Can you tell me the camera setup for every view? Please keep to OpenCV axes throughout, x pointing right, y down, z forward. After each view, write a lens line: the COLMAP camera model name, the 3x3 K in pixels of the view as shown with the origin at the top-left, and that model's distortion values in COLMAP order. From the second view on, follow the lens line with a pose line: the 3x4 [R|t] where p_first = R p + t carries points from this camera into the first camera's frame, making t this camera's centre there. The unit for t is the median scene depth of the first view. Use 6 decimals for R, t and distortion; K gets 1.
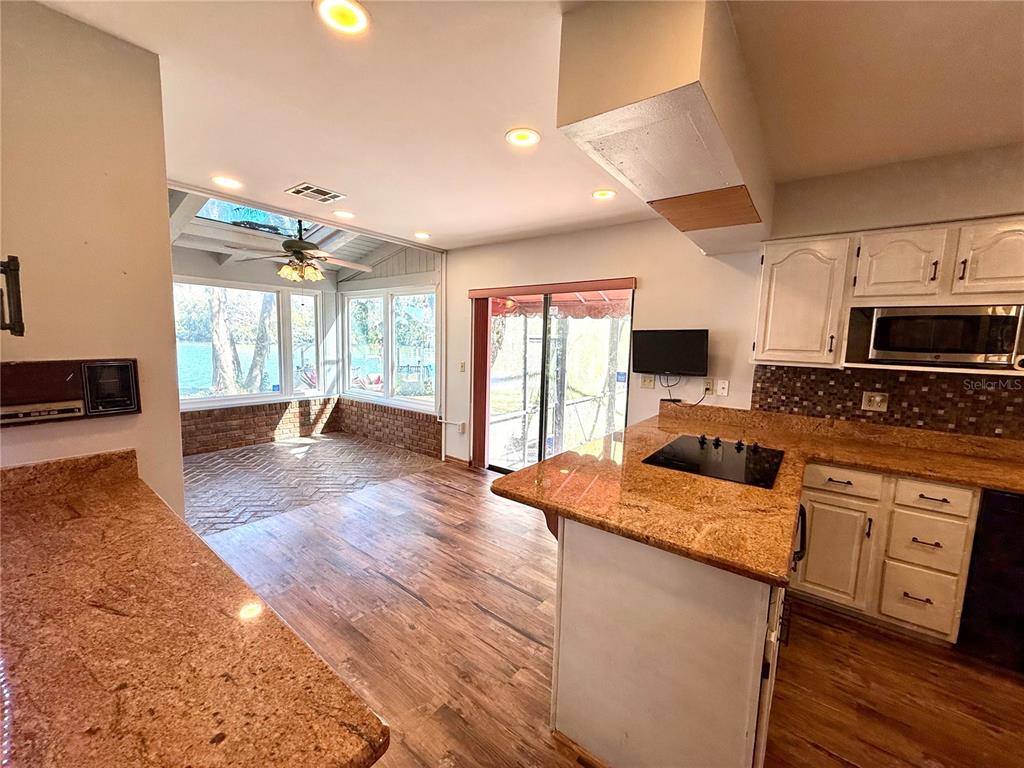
lens RADIAL K [[407.4, 0, 512.1], [0, 407.4, 378.3], [0, 0, 1]] dist [-0.001927, 0.000573]
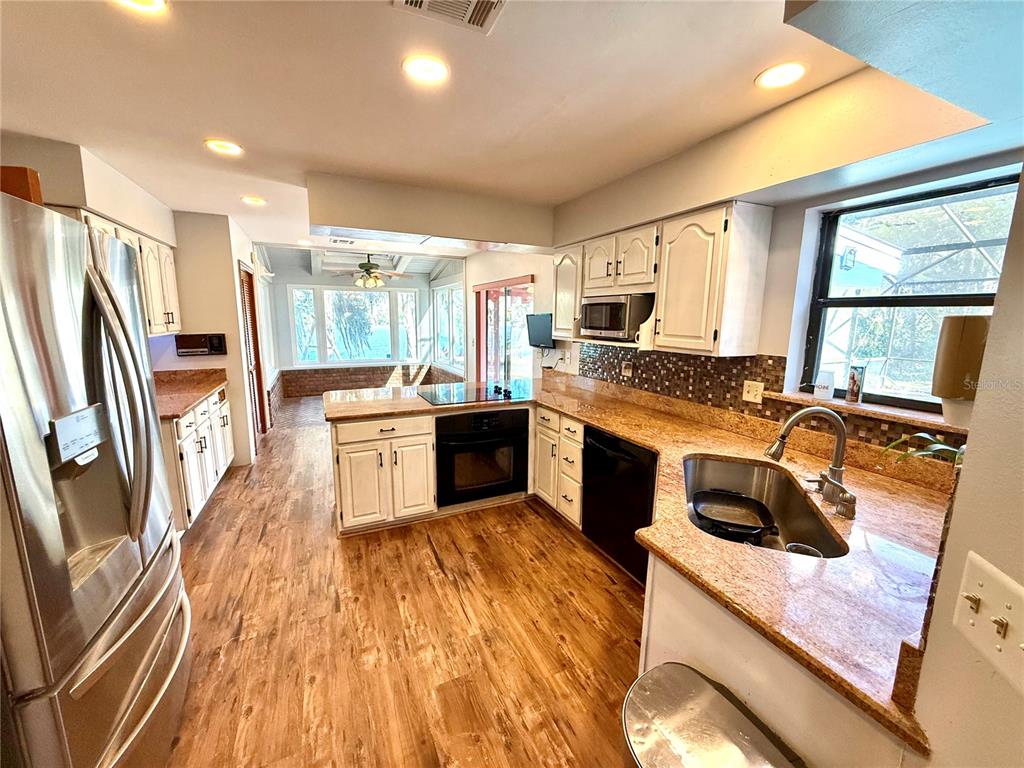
lens RADIAL K [[407.4, 0, 507.5], [0, 407.4, 385.7], [0, 0, 1]] dist [-0.001927, 0.000573]
pose [[0.884949, 0.058154, -0.462042, 0.997003], [-0.028361, 0.997061, 0.071174, 0.025805], [0.464823, -0.049881, 0.883997, -0.254267]]
